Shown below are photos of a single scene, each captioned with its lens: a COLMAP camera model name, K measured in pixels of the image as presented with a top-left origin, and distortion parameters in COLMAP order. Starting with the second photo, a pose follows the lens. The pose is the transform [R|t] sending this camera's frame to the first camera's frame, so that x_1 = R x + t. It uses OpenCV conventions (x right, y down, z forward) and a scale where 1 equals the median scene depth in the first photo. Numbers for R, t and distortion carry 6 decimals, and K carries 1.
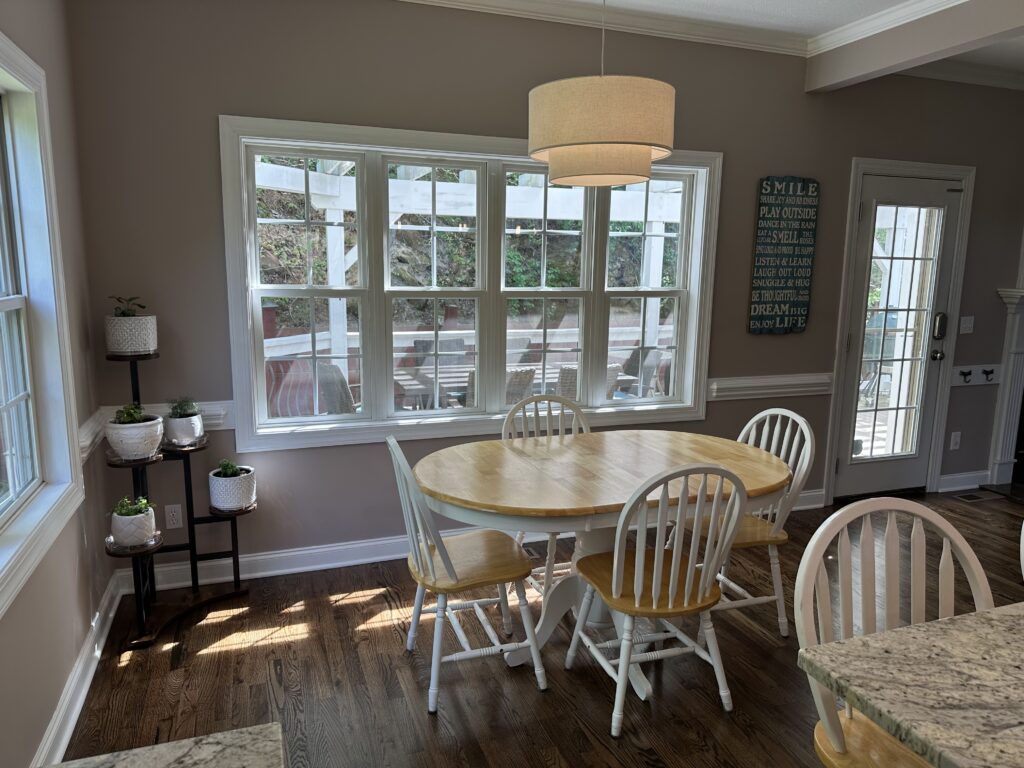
lens RADIAL K [[712.7, 0, 512.1], [0, 712.7, 386.9], [0, 0, 1]] dist [0.051930, -0.072101]
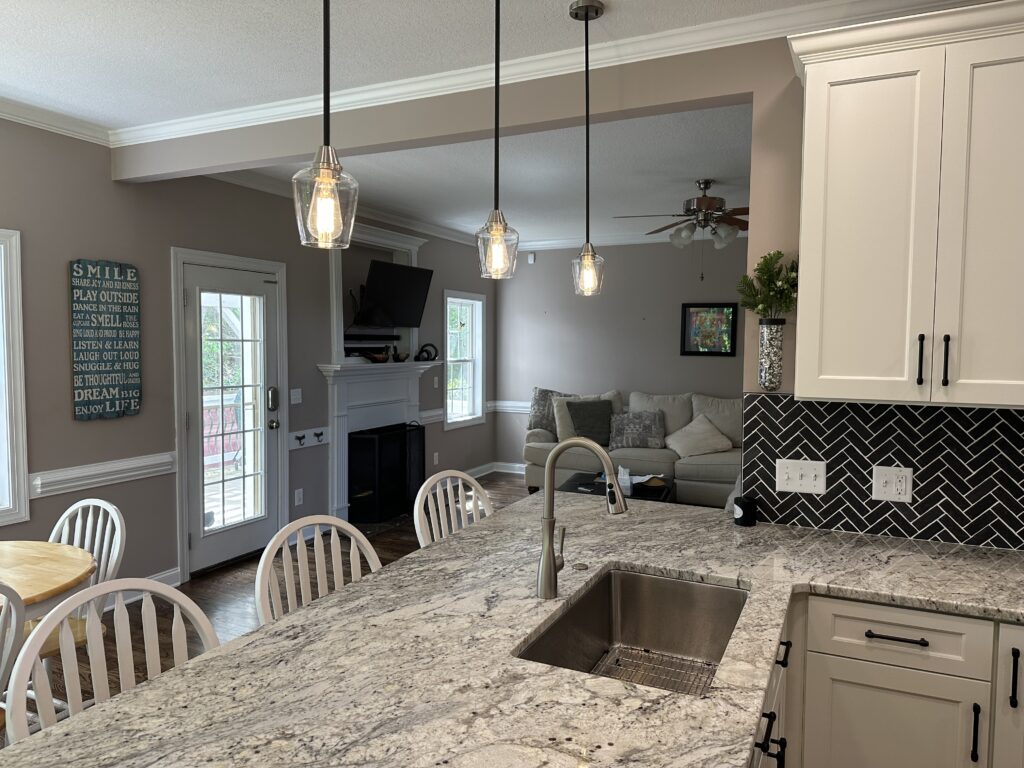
lens RADIAL K [[712.7, 0, 516.9], [0, 712.7, 387.7], [0, 0, 1]] dist [0.051930, -0.072101]
pose [[0.705014, -0.052309, 0.707261, 0.073523], [0.119836, 0.991723, -0.046107, -0.004030], [-0.698995, 0.117261, 0.705447, -0.078476]]
